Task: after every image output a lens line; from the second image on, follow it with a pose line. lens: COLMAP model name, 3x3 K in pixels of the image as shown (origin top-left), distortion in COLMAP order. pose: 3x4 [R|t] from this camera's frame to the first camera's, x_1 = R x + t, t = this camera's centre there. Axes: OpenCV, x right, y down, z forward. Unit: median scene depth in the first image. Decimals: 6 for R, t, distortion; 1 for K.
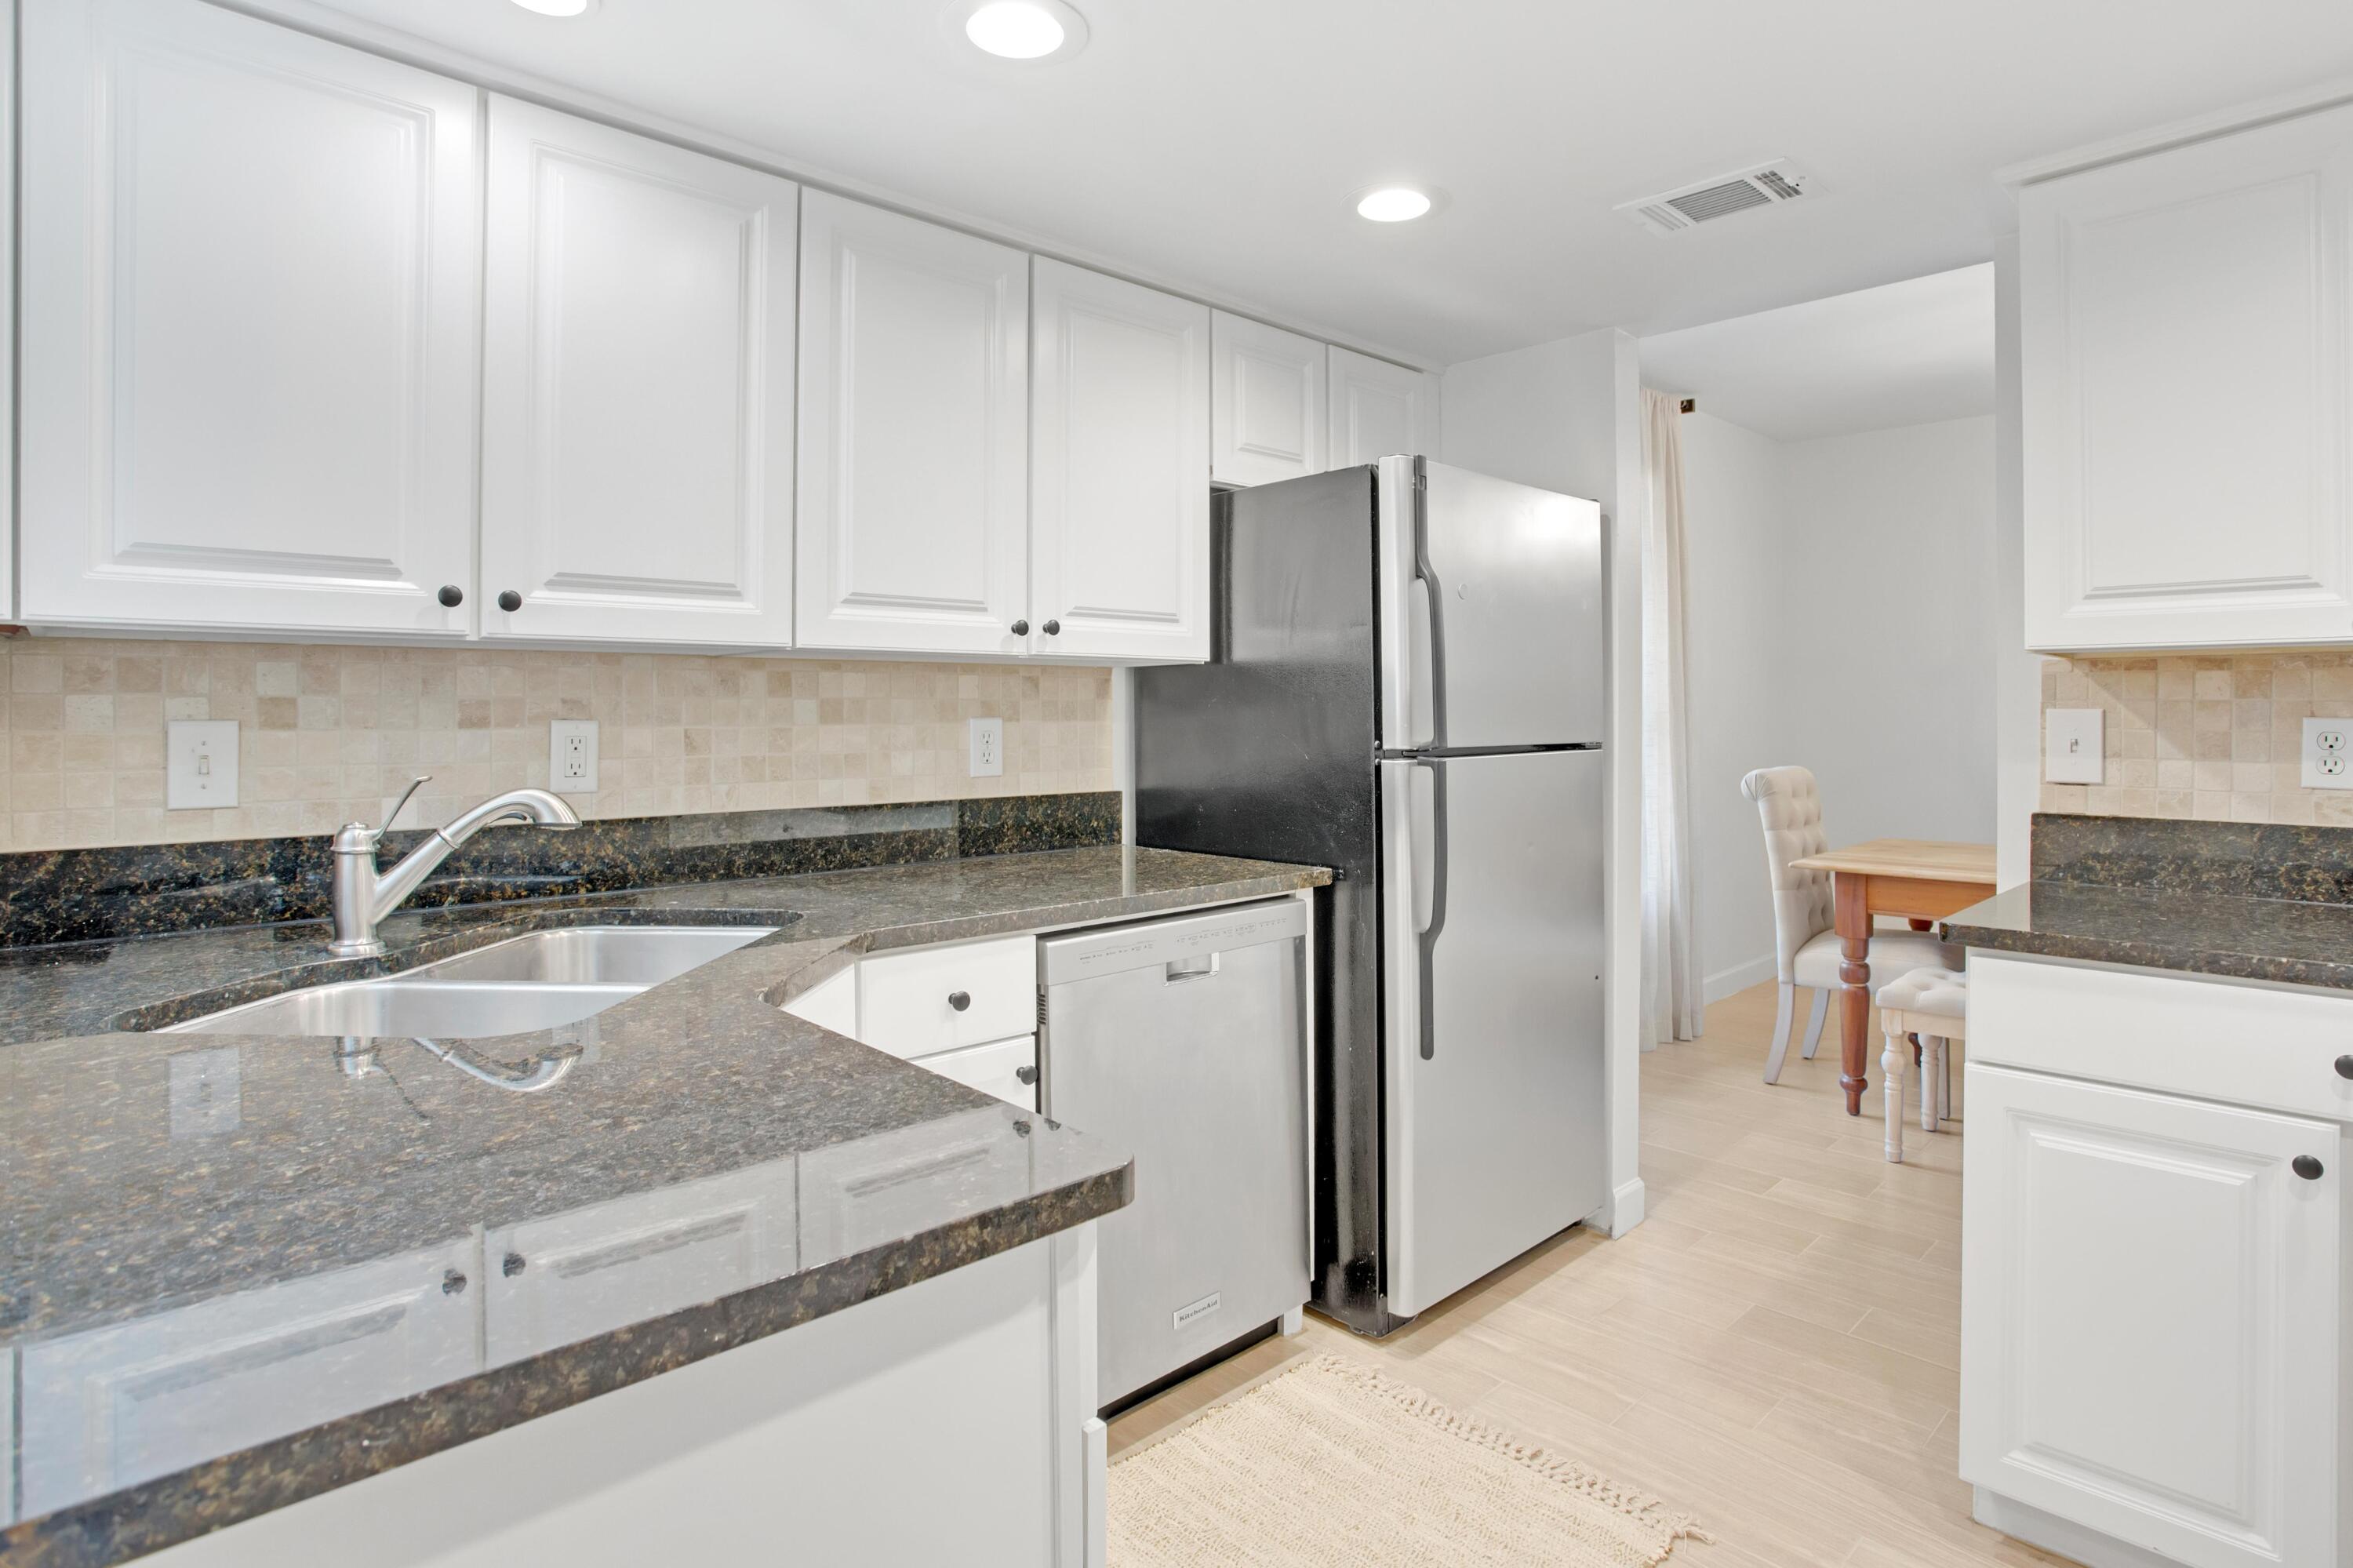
lens RADIAL K [[1206.0, 0, 1187.9], [0, 1206.0, 747.4], [0, 0, 1]] dist [-0.000703, 0.000452]
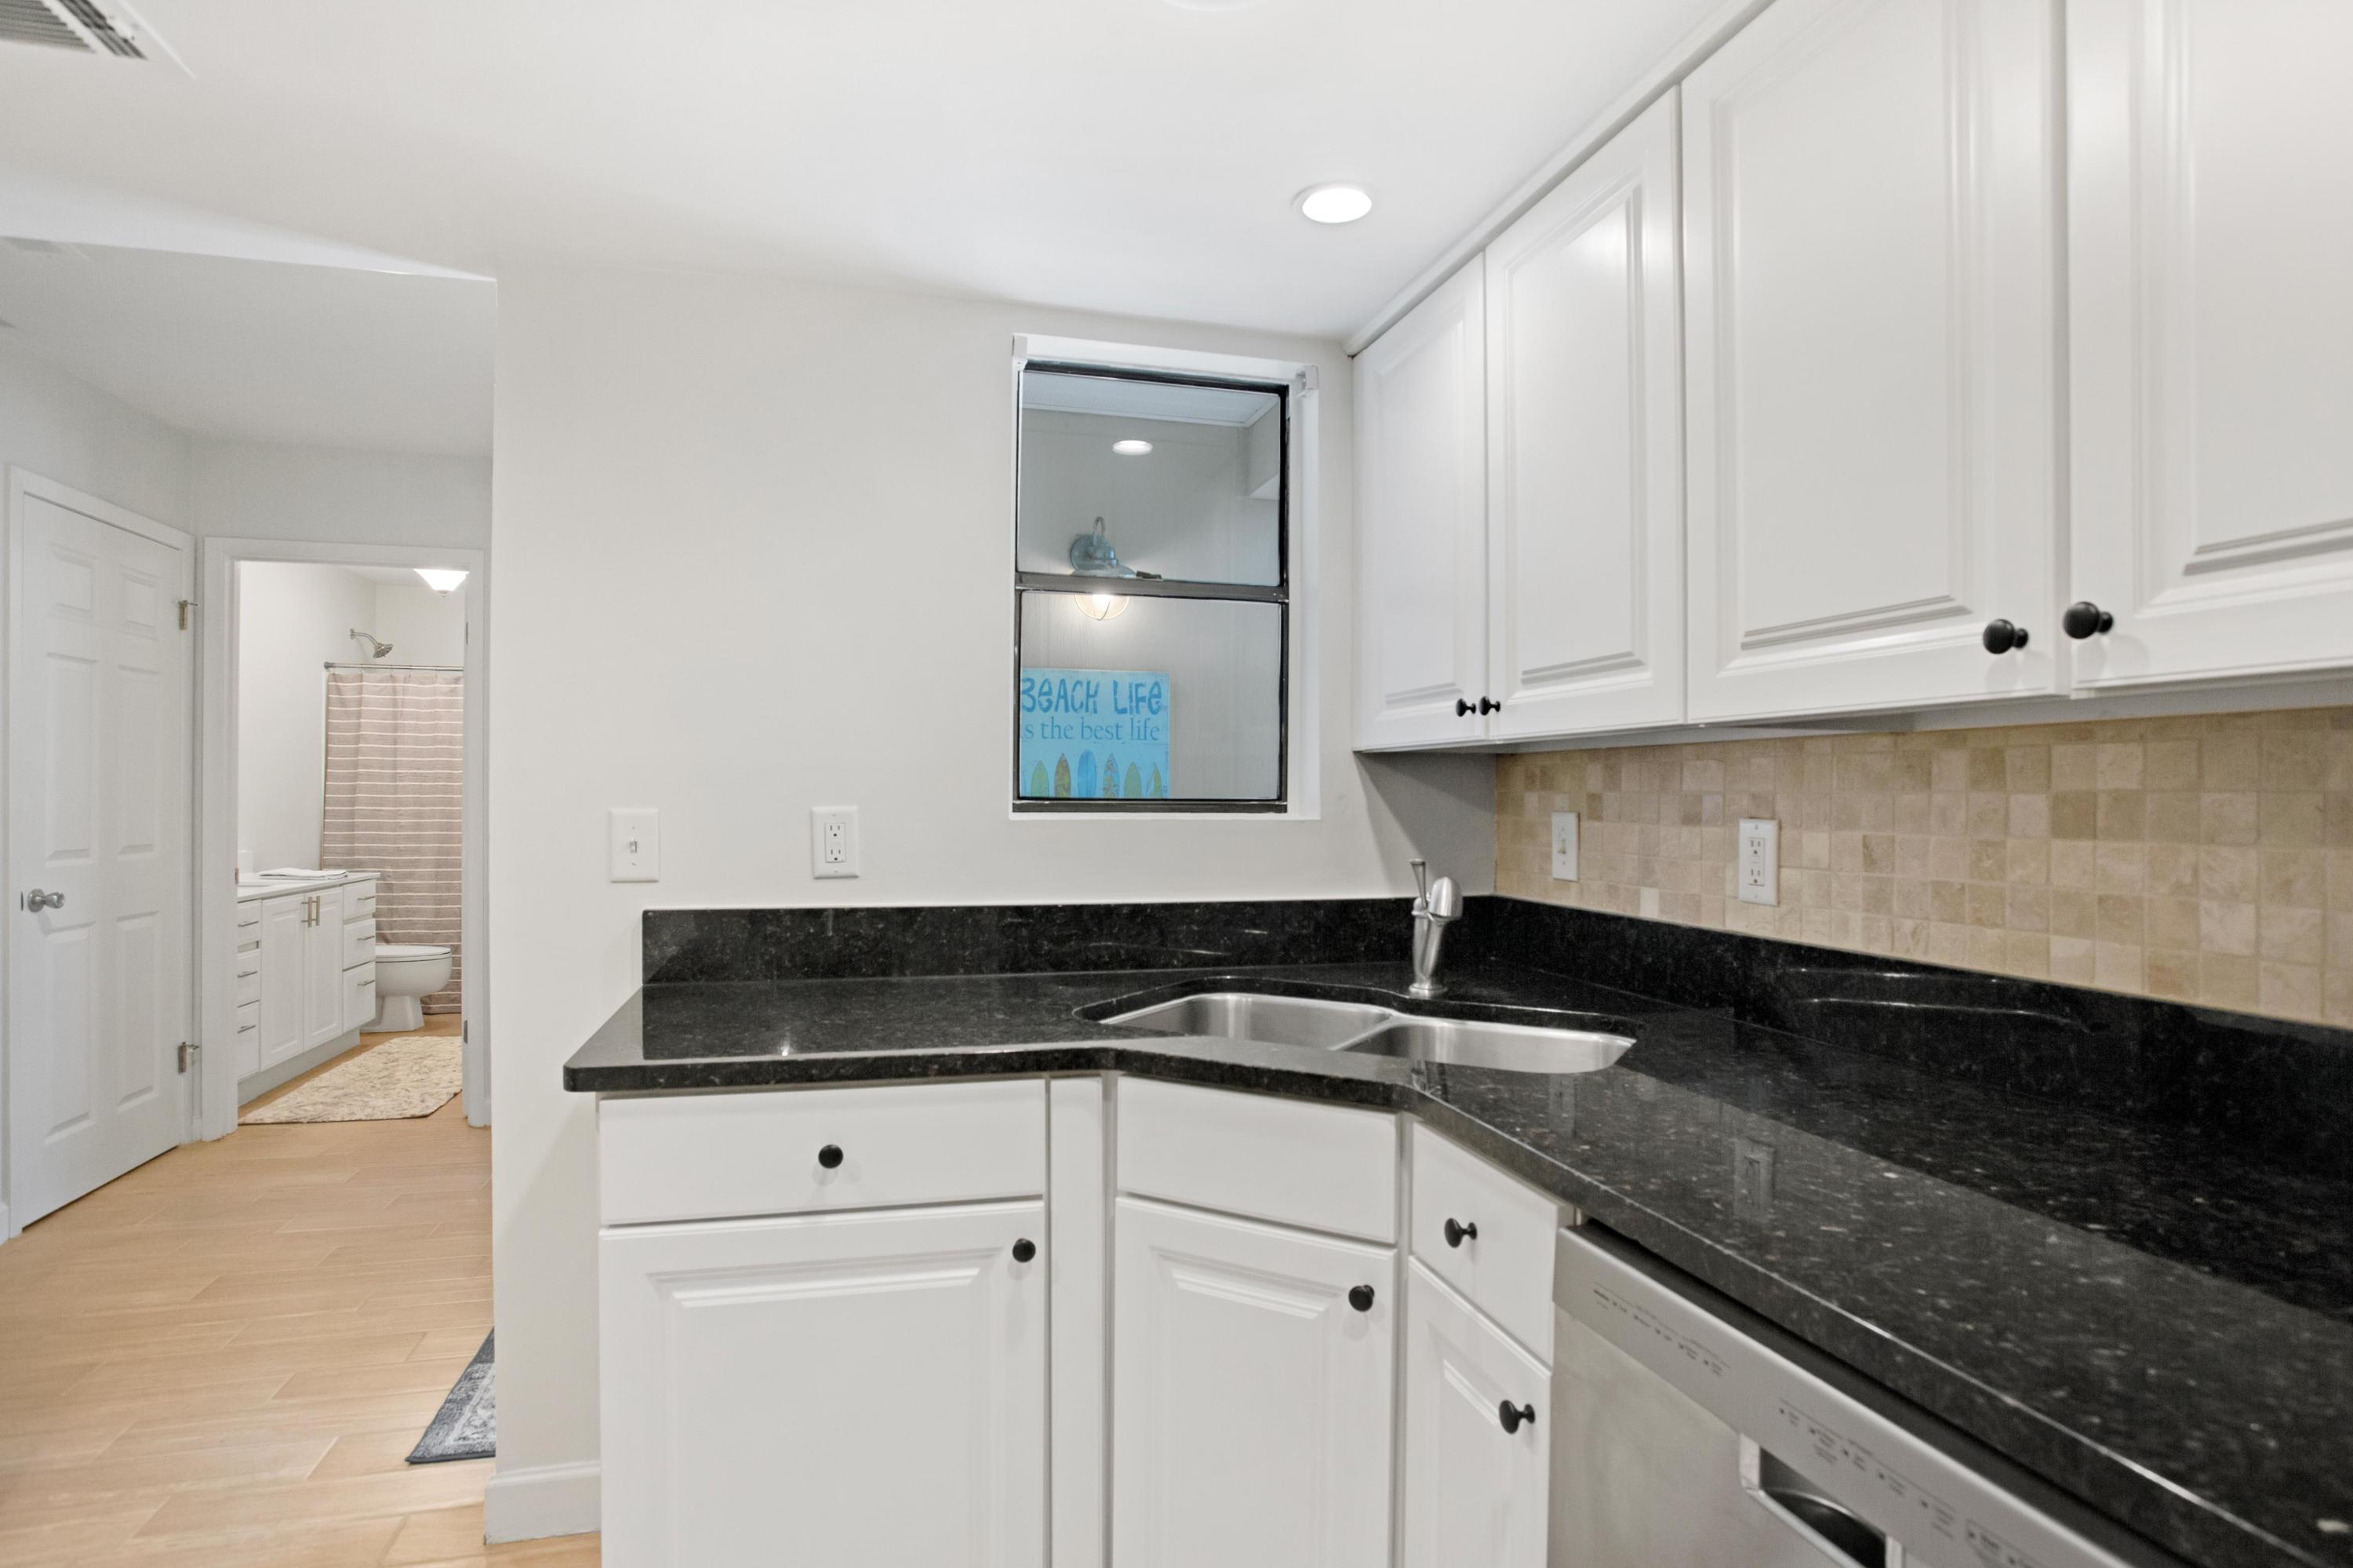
lens RADIAL K [[1265.3, 0, 1176.5], [0, 1265.3, 784.0], [0, 0, 1]] dist [-0.000993, 0.000107]
pose [[-0.468370, -0.008452, -0.883492, 0.441141], [-0.033550, 0.999403, 0.008225, -0.037852], [0.882895, 0.033493, -0.468374, 0.973434]]
